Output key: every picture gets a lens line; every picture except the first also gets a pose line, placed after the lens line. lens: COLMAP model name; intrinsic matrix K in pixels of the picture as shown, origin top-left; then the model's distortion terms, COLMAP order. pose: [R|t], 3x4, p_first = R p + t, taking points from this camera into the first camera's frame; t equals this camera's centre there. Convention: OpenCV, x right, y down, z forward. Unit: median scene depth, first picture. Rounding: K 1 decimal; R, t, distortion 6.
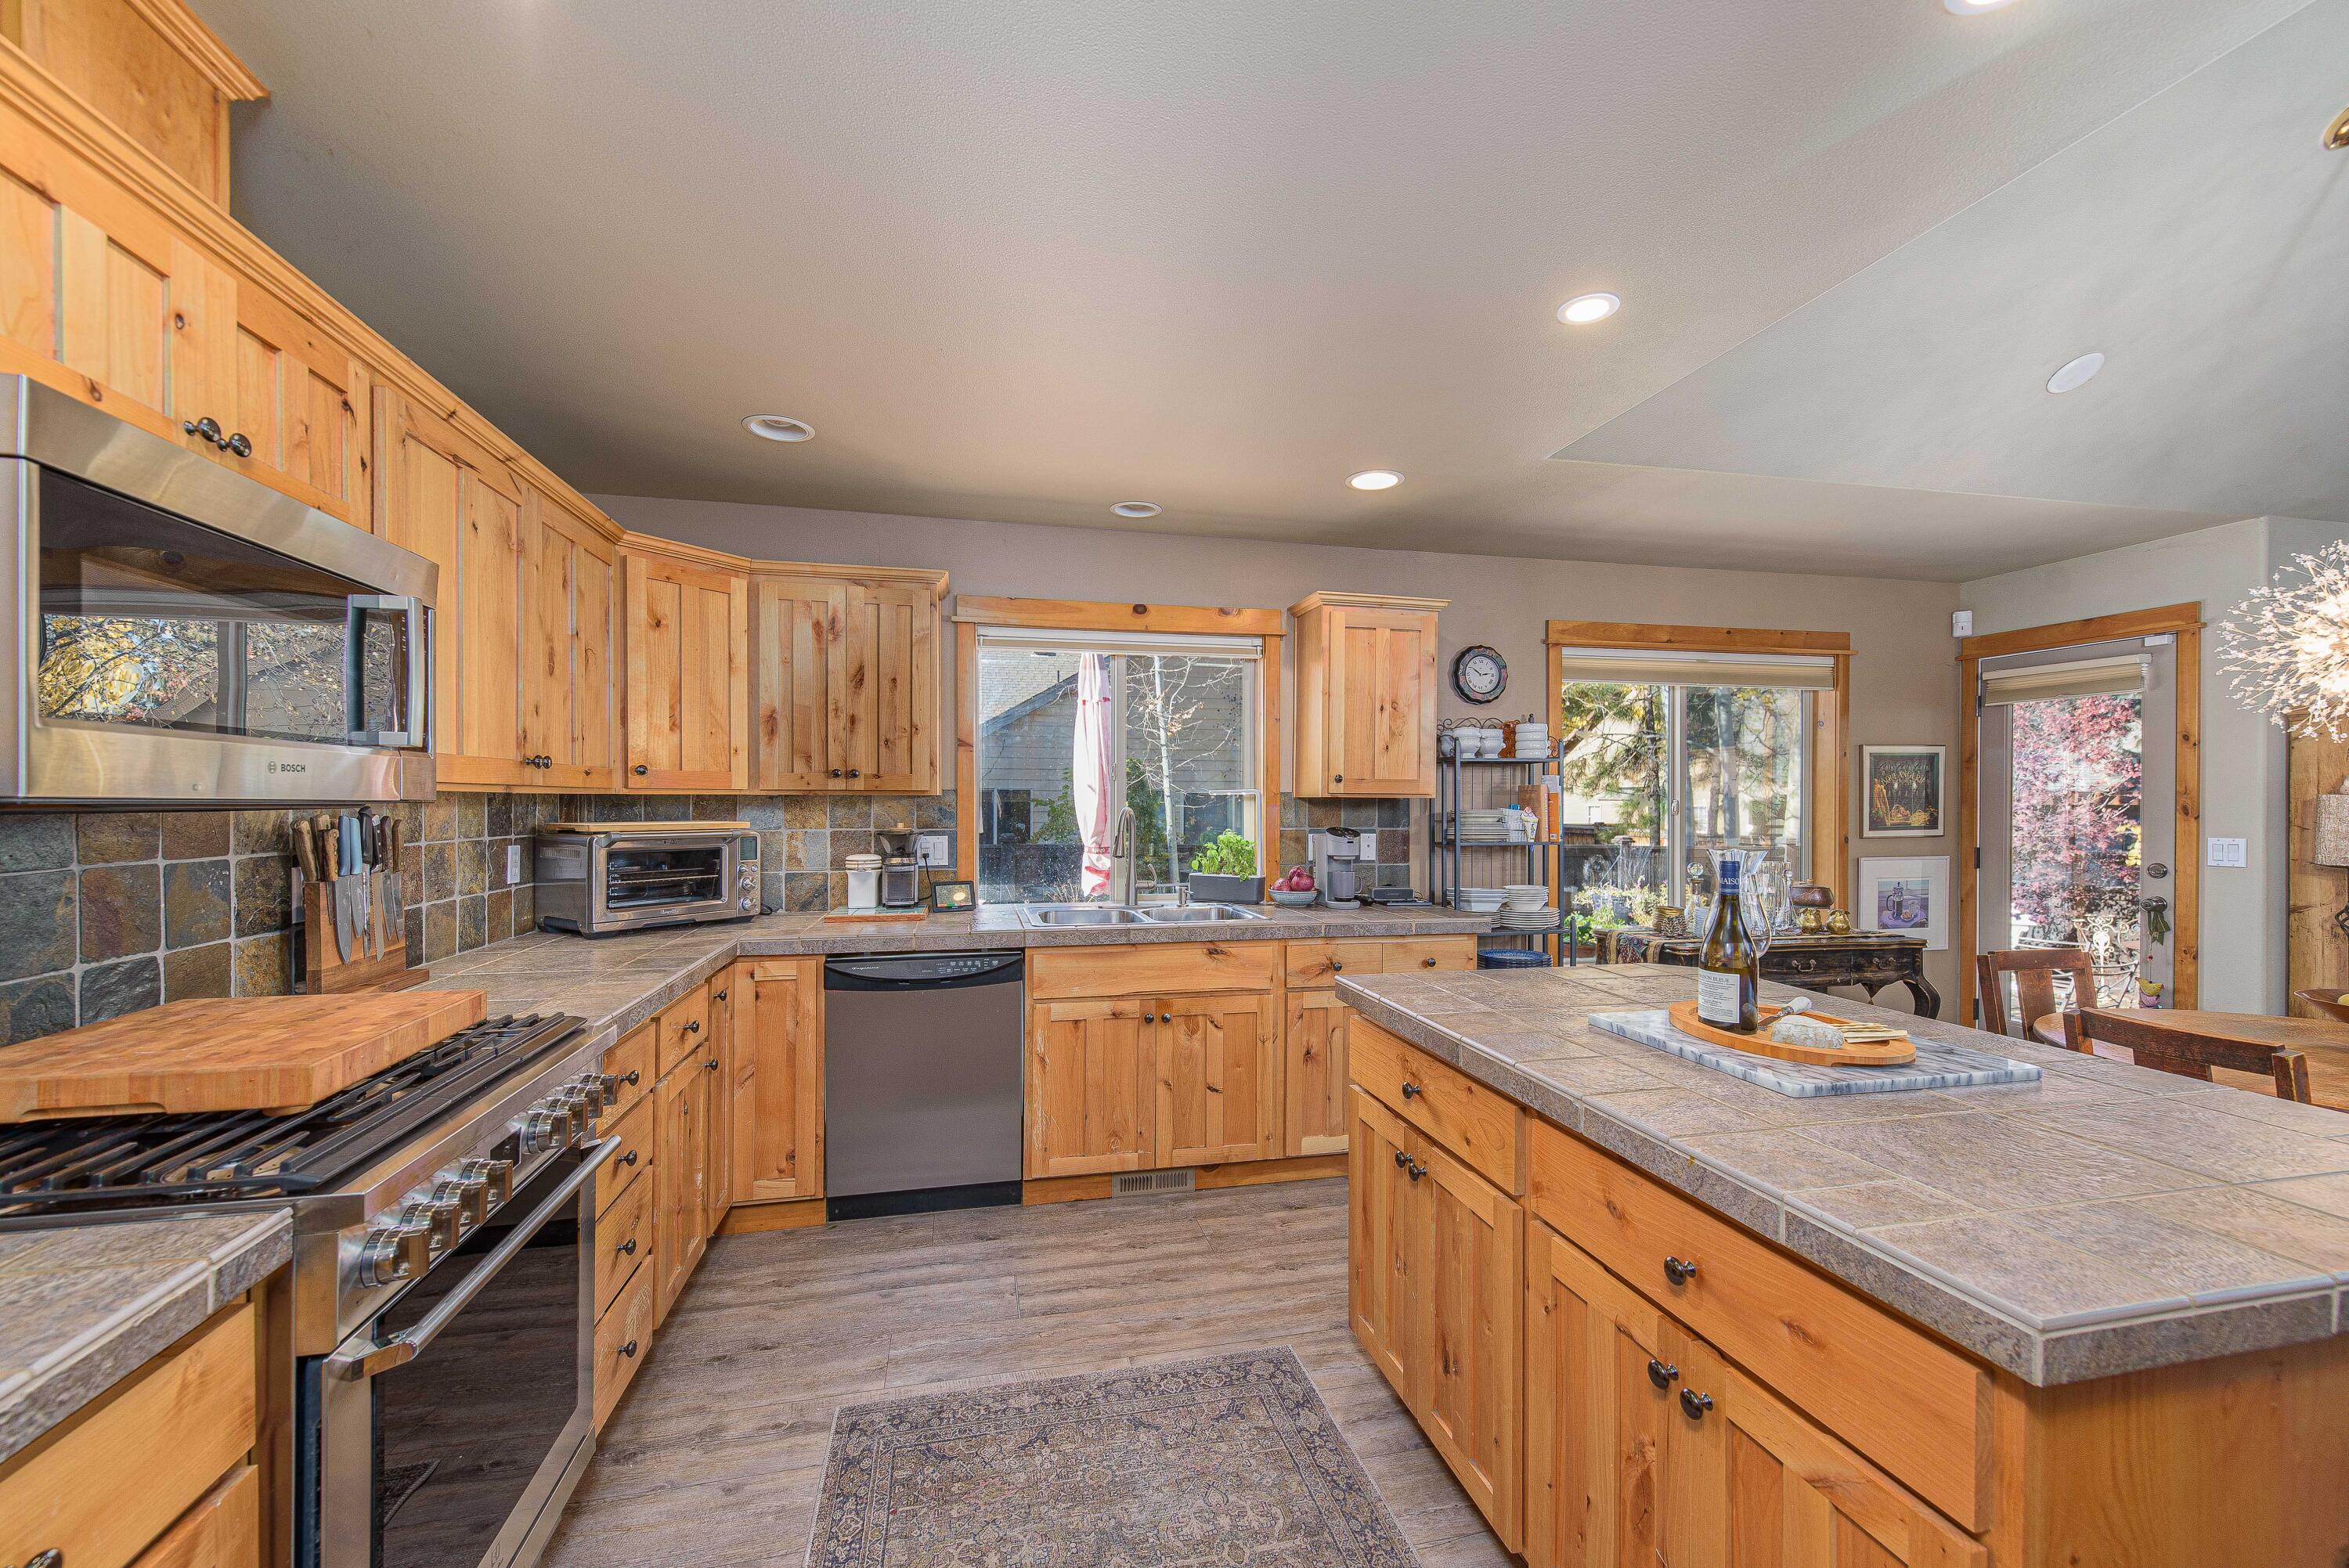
lens RADIAL K [[935.2, 0, 1168.6], [0, 935.2, 798.4], [0, 0, 1]] dist [0.003974, -0.000277]
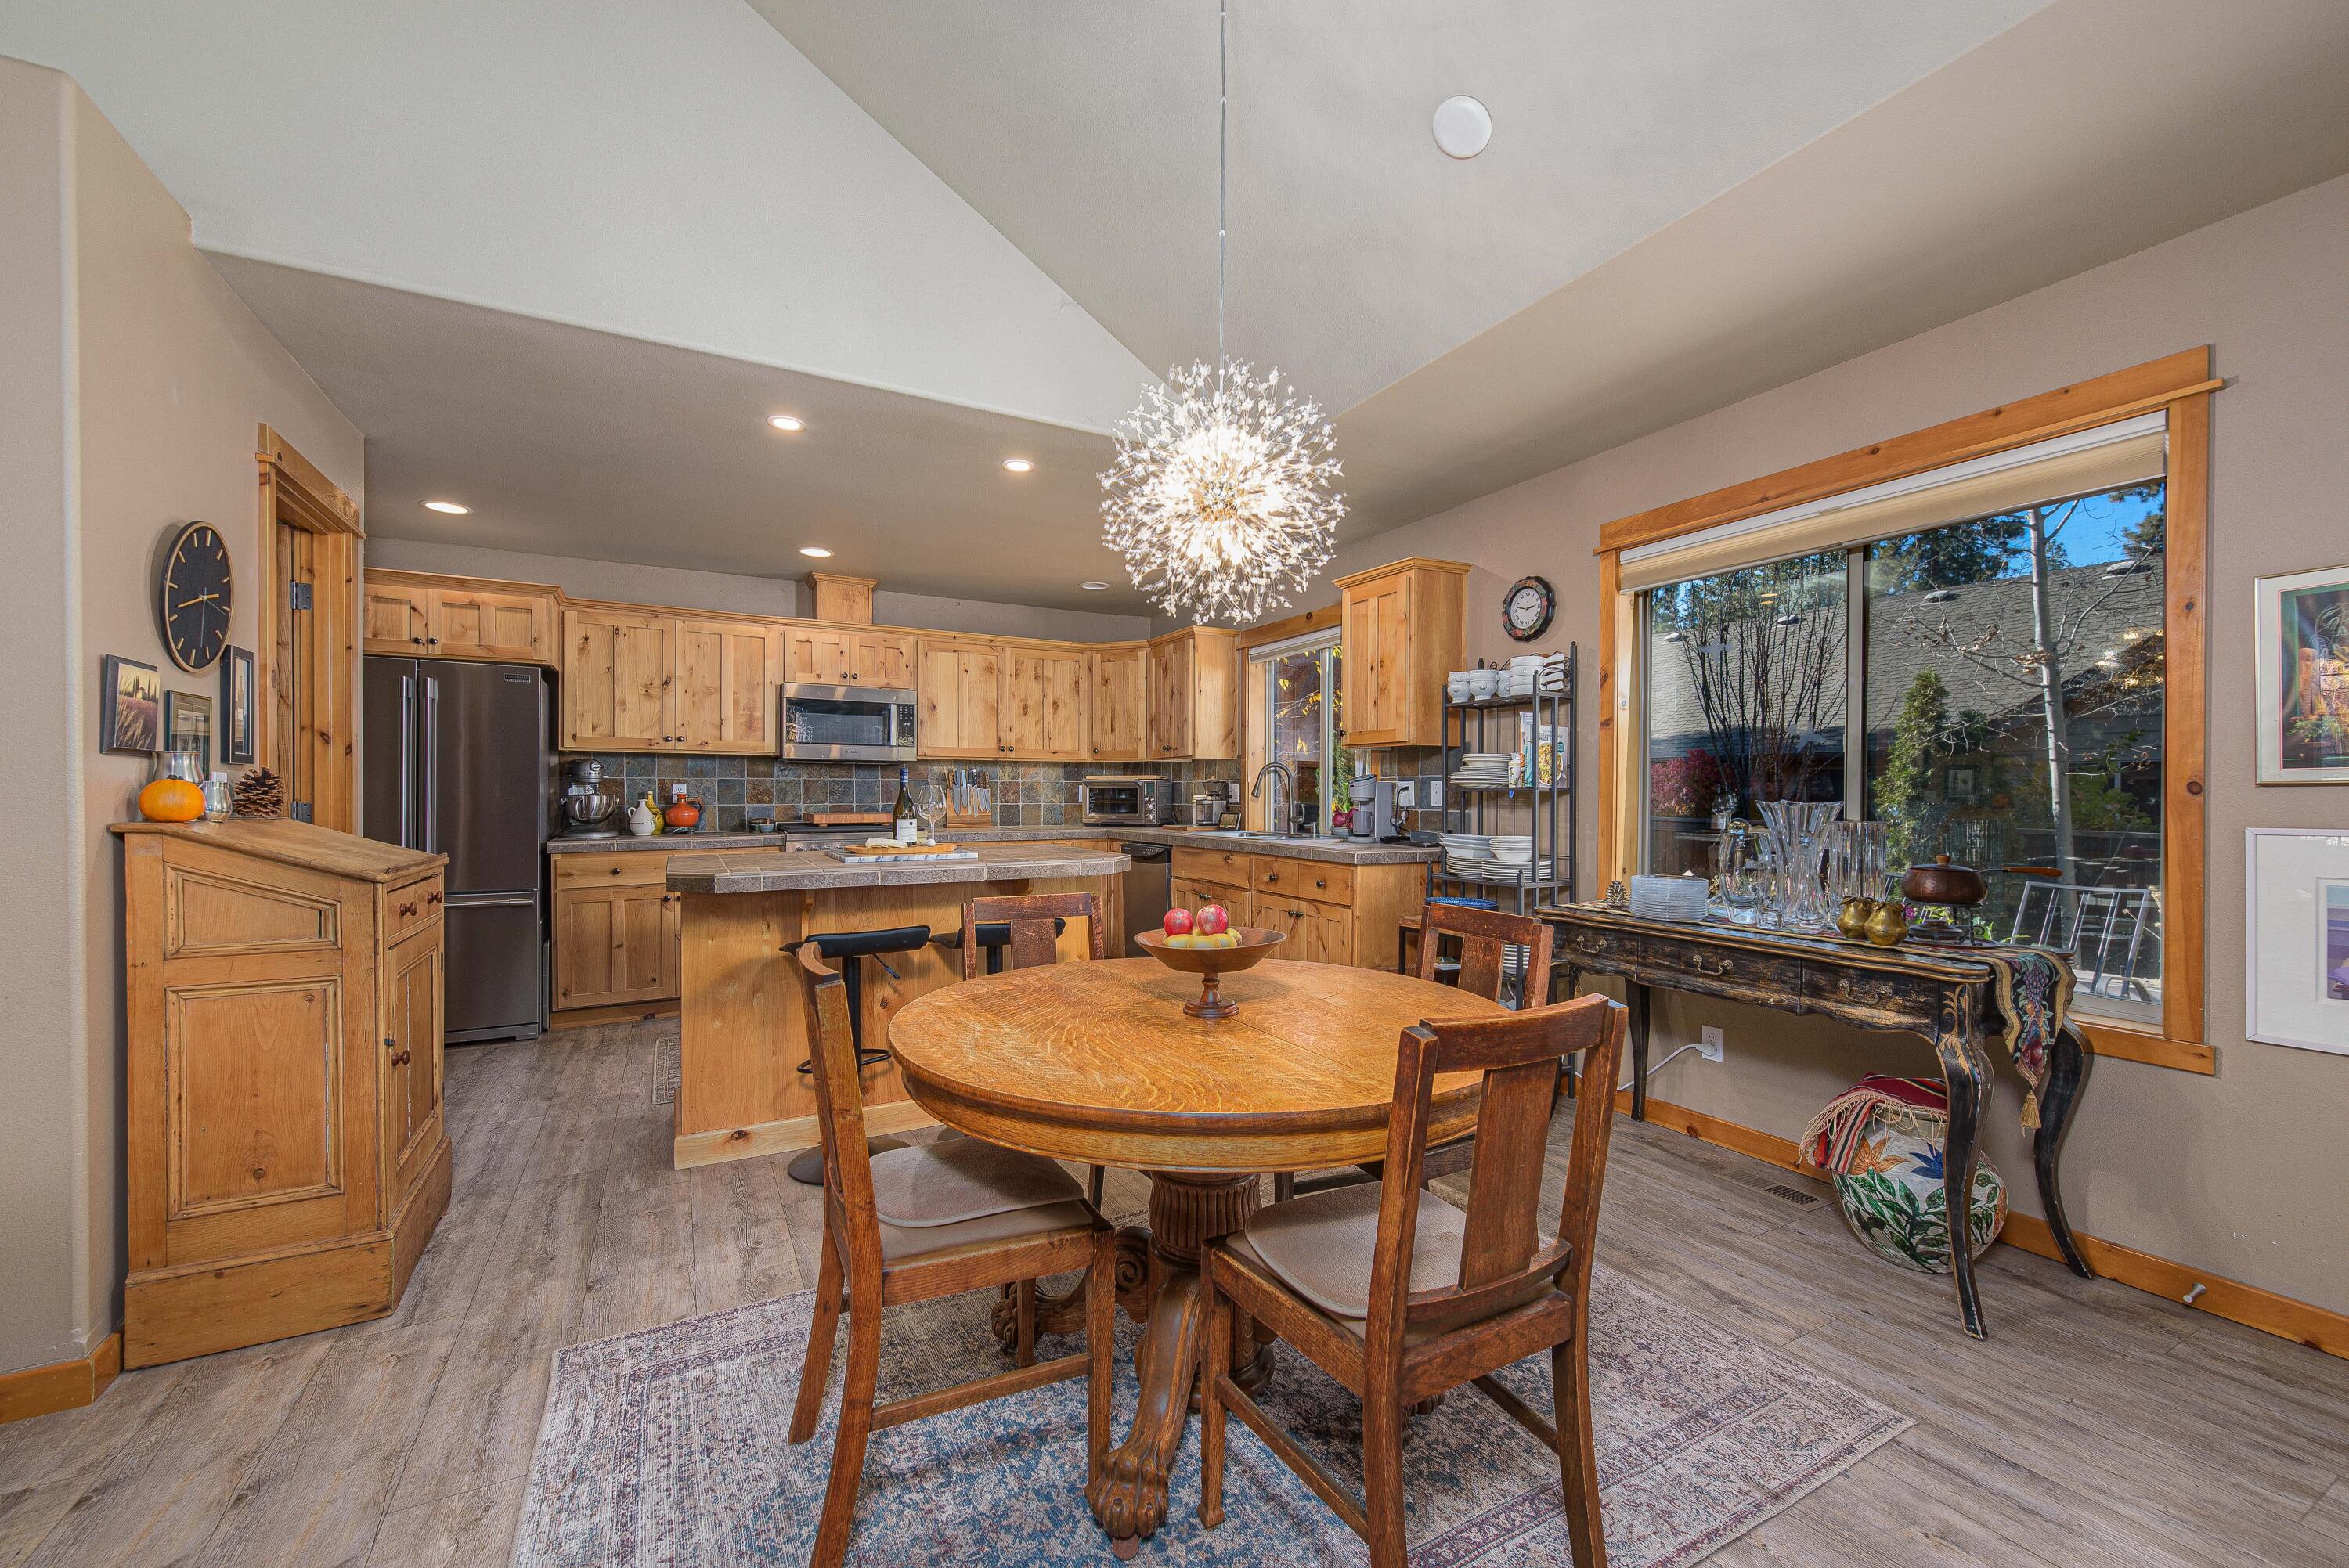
lens RADIAL K [[935.2, 0, 1181.1], [0, 935.2, 809.4], [0, 0, 1]] dist [0.003974, -0.000277]
pose [[0.281206, 0.013878, -0.959547, 1.207063], [-0.005709, 0.999902, 0.012788, 0.059933], [0.959630, 0.001881, 0.281258, 0.443604]]
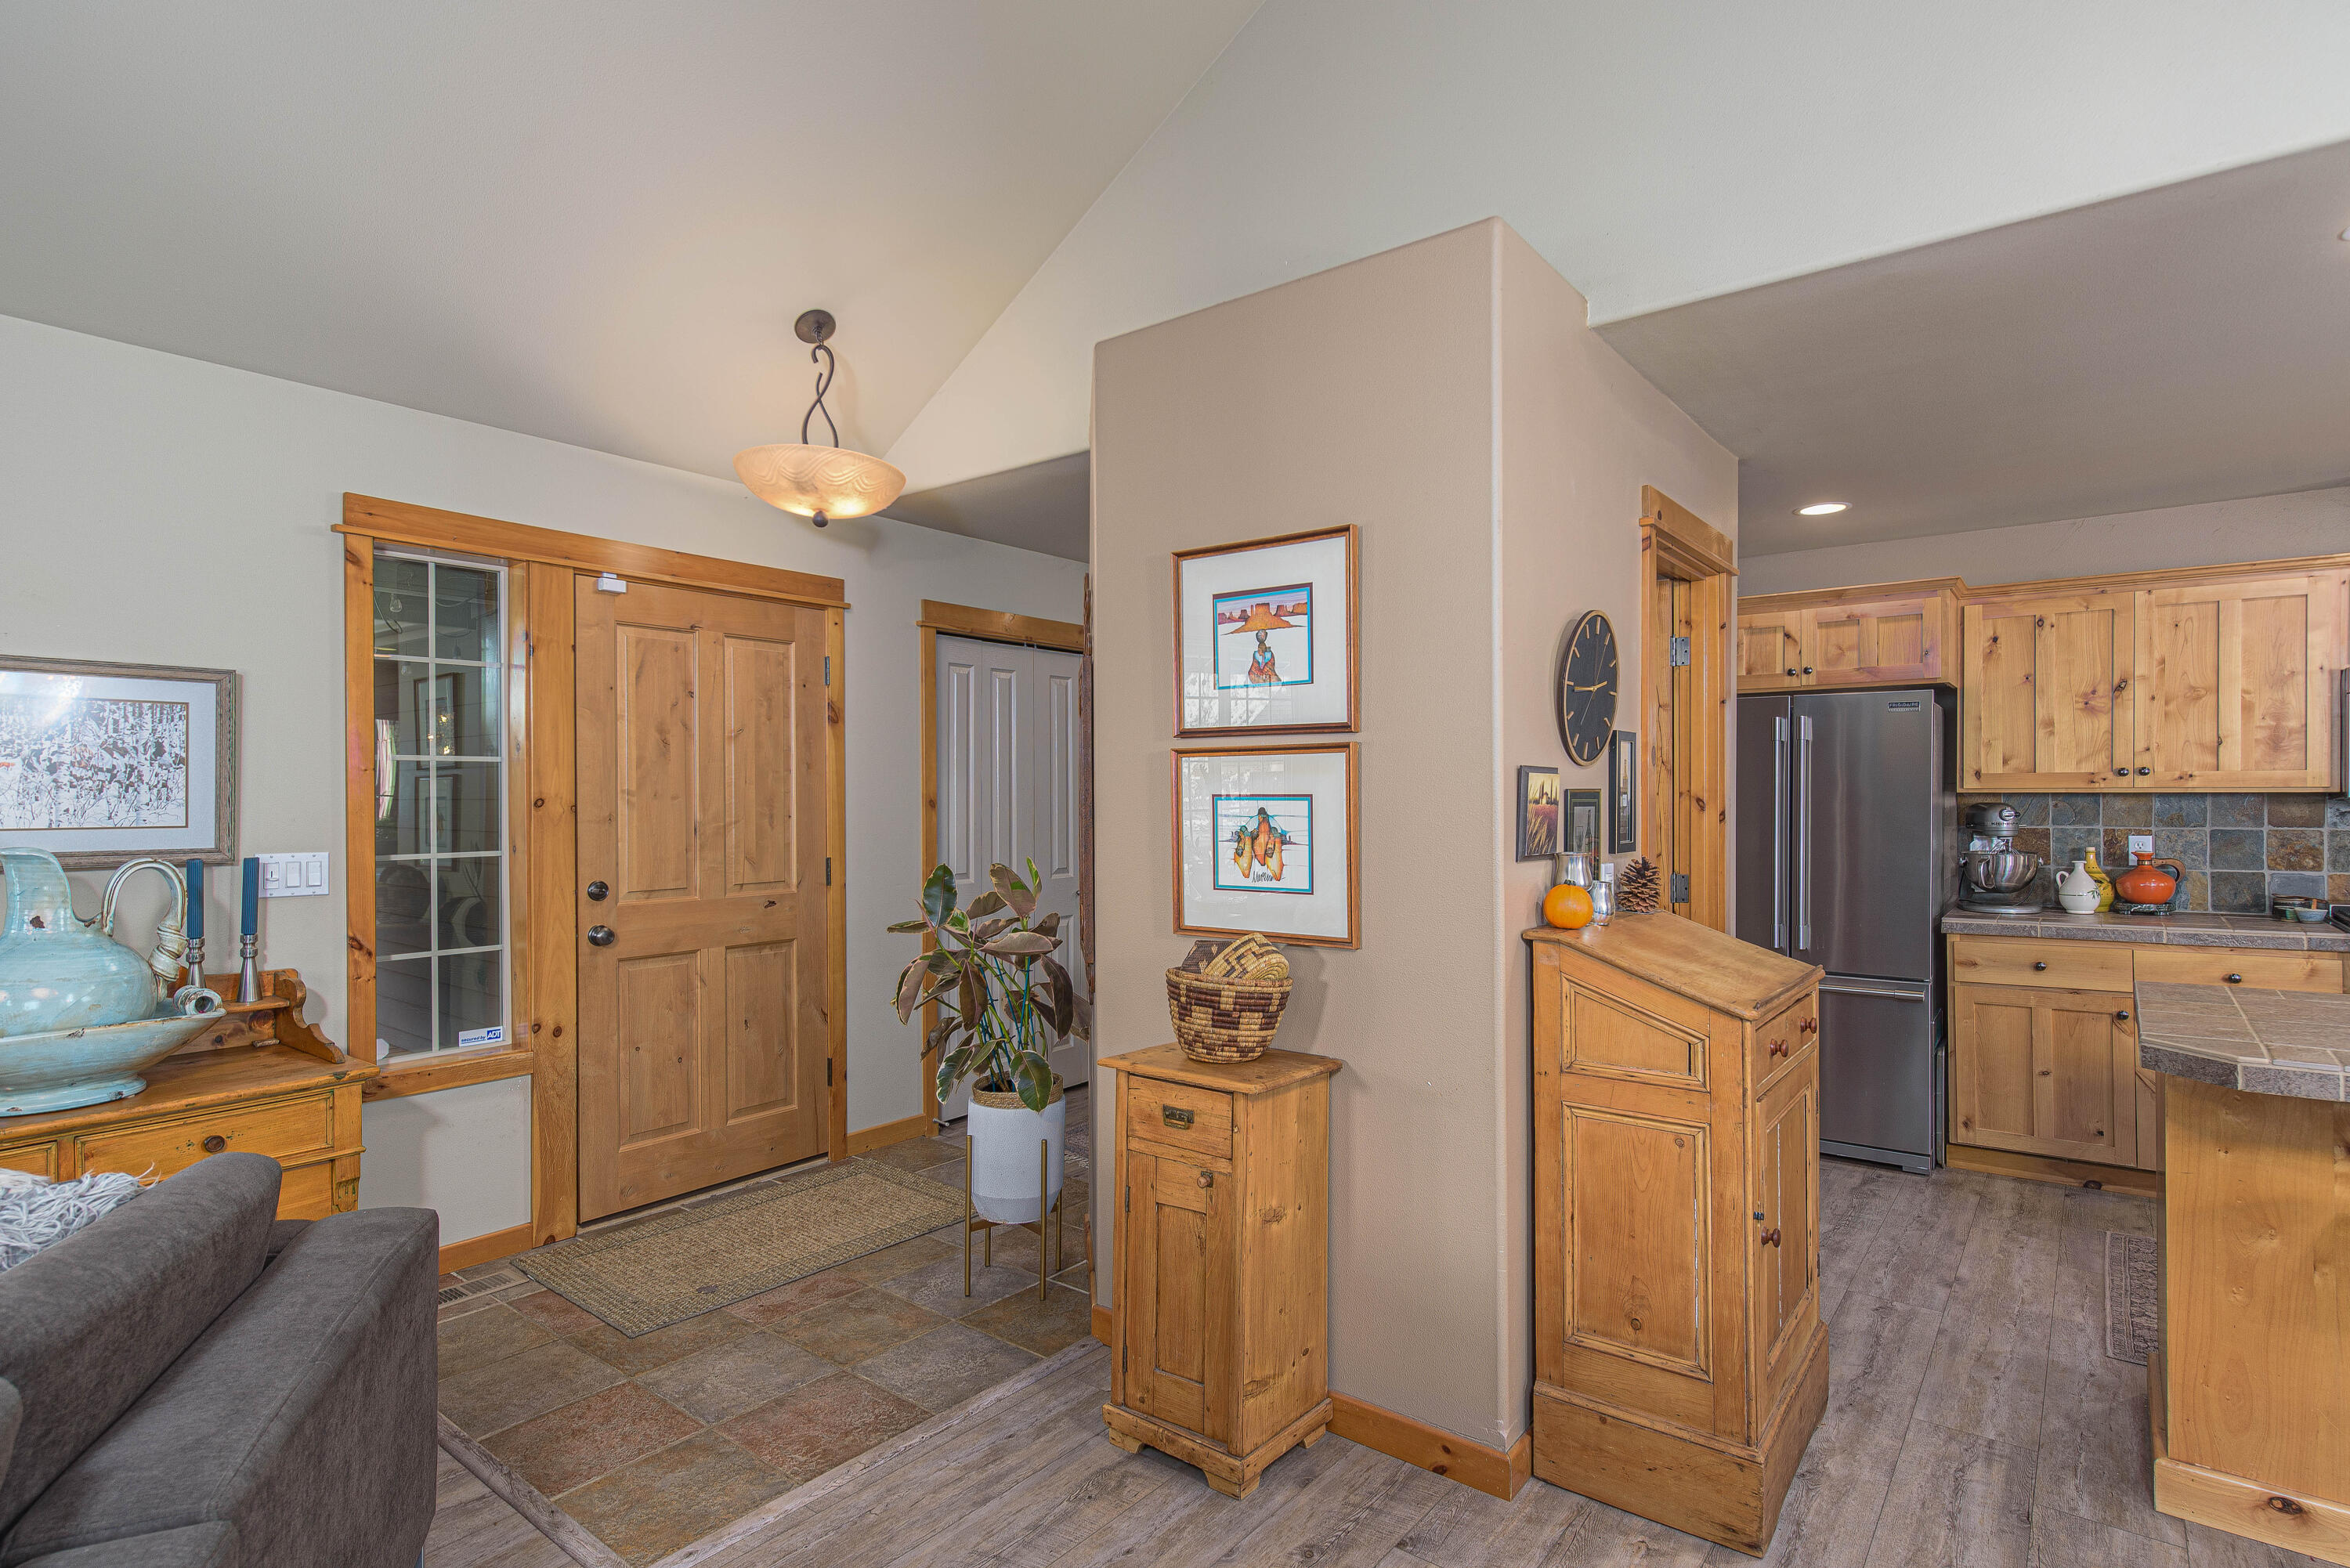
lens RADIAL K [[1185.1, 0, 1177.3], [0, 1185.1, 787.1], [0, 0, 1]] dist [0.006497, -0.001446]
pose [[-0.768617, -0.008932, -0.639647, 1.117967], [-0.002557, 0.999937, -0.010891, 0.008598], [0.639704, -0.006735, -0.768591, 0.408231]]
